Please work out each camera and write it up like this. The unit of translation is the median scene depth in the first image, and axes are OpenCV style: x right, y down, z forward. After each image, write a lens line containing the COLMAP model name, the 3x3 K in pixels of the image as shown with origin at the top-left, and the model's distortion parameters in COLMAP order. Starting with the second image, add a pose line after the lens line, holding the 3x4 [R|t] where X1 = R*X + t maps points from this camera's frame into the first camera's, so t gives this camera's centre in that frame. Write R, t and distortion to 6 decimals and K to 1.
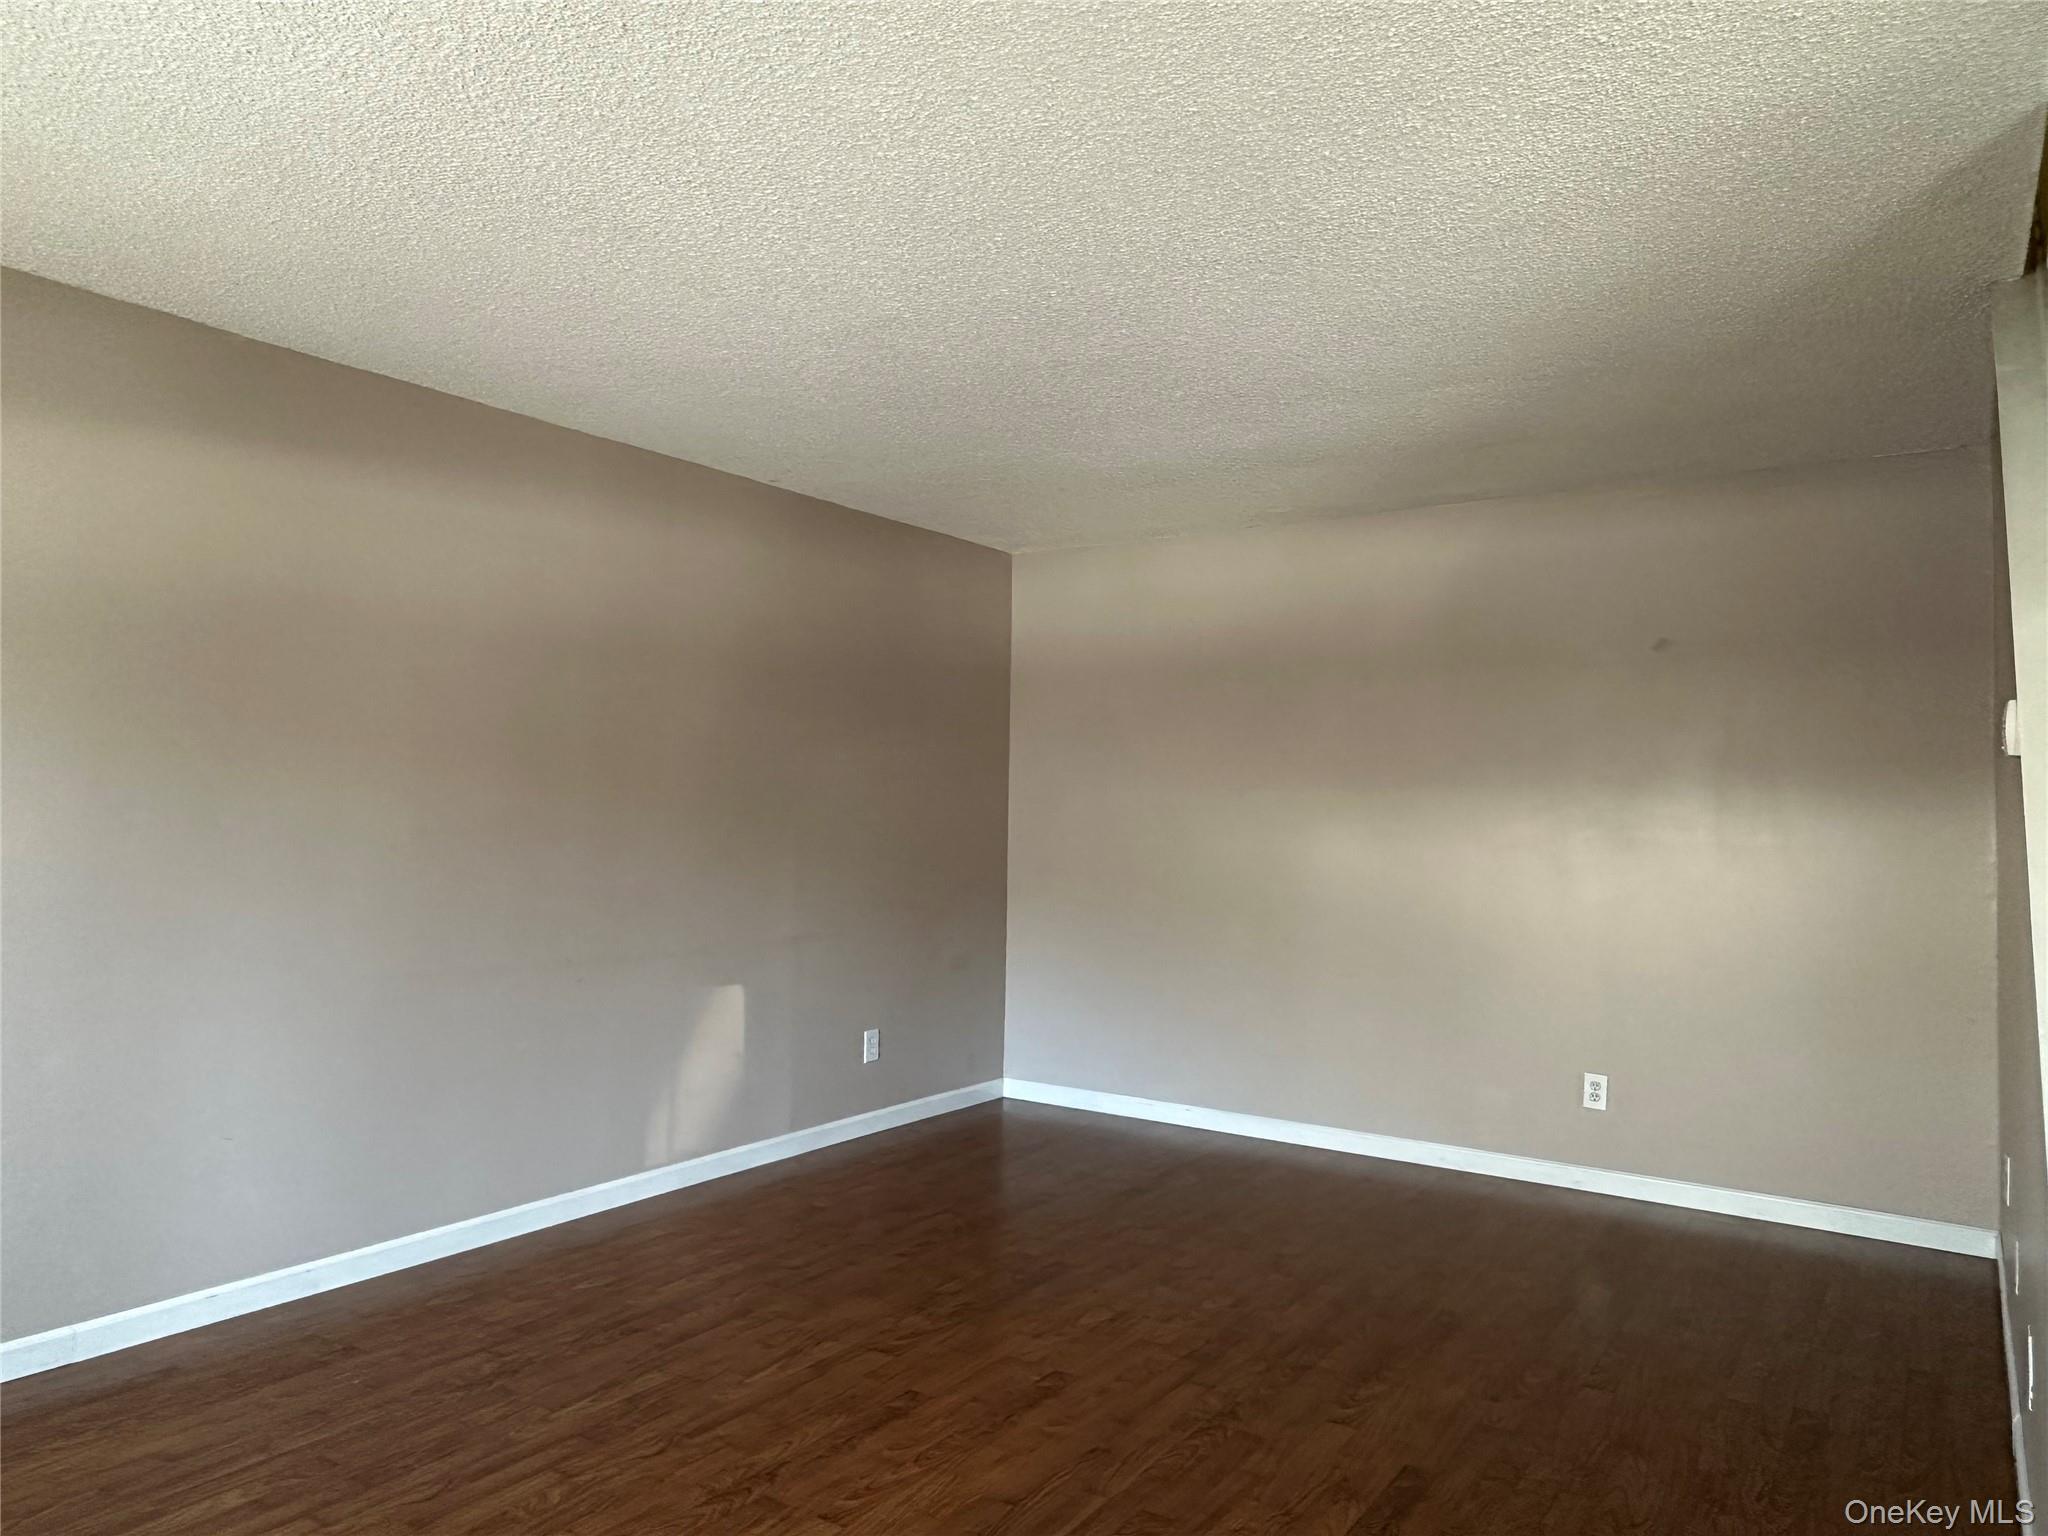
lens RADIAL K [[1383.2, 0, 1019.8], [0, 1383.2, 770.7], [0, 0, 1]] dist [-0.004245, -0.000250]
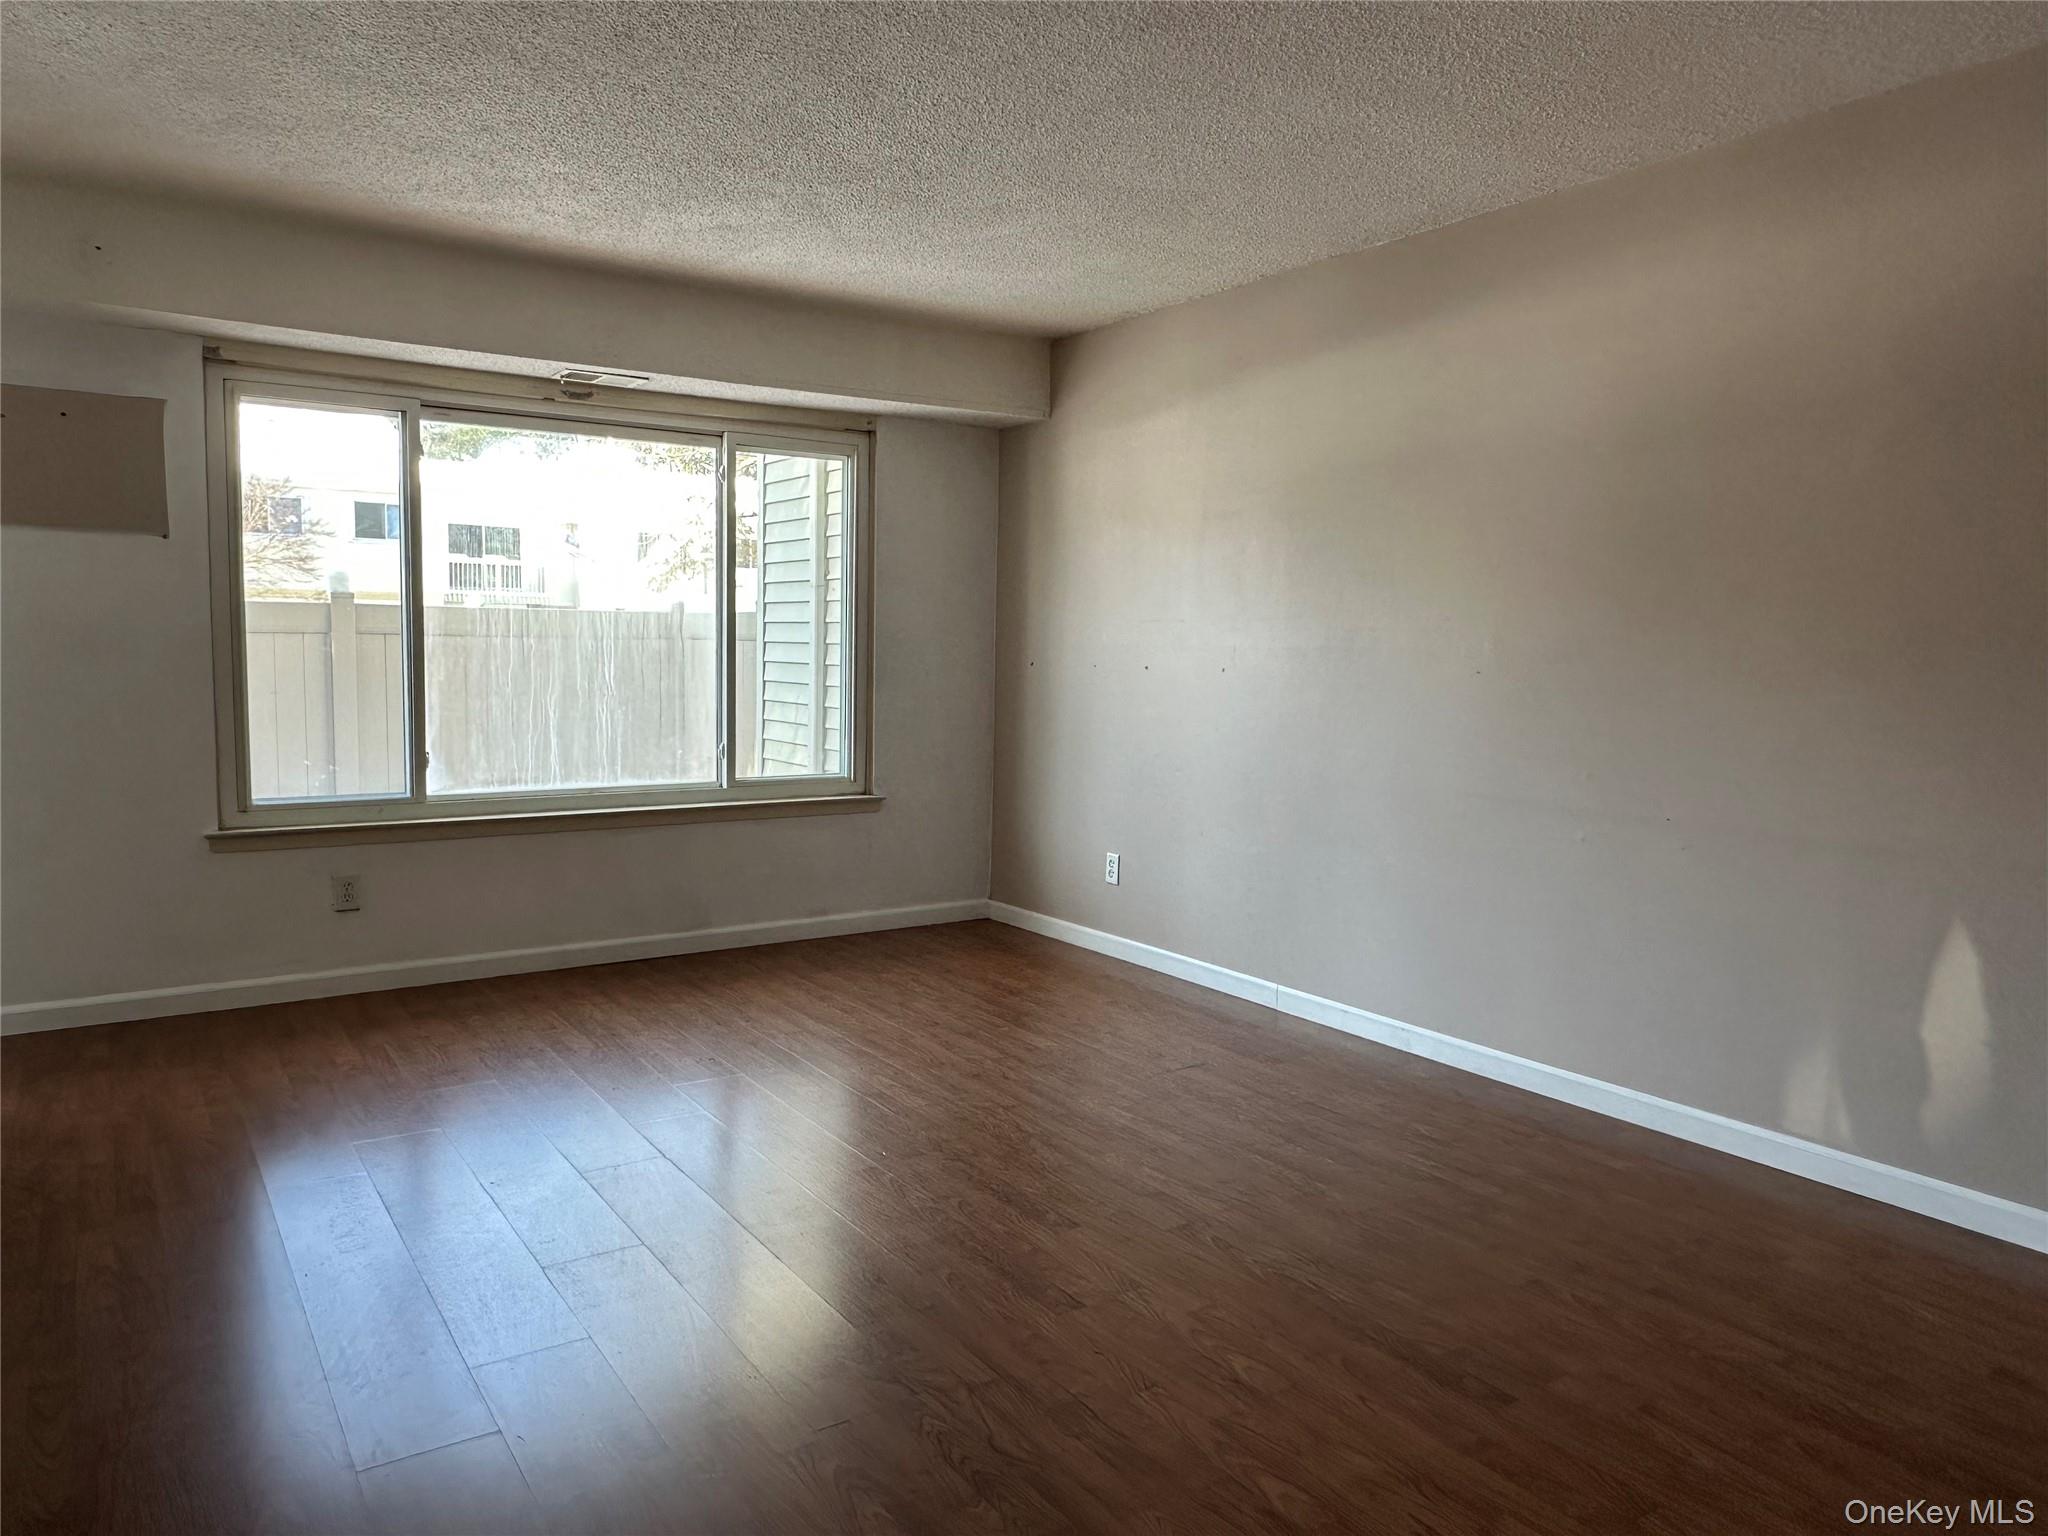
lens RADIAL K [[1383.2, 0, 1018.8], [0, 1383.2, 766.8], [0, 0, 1]] dist [-0.004245, -0.000250]
pose [[-0.366905, 0.061919, -0.928195, 0.779780], [-0.000699, 0.997764, 0.066836, 0.067257], [0.930258, 0.025171, -0.366041, 1.268090]]
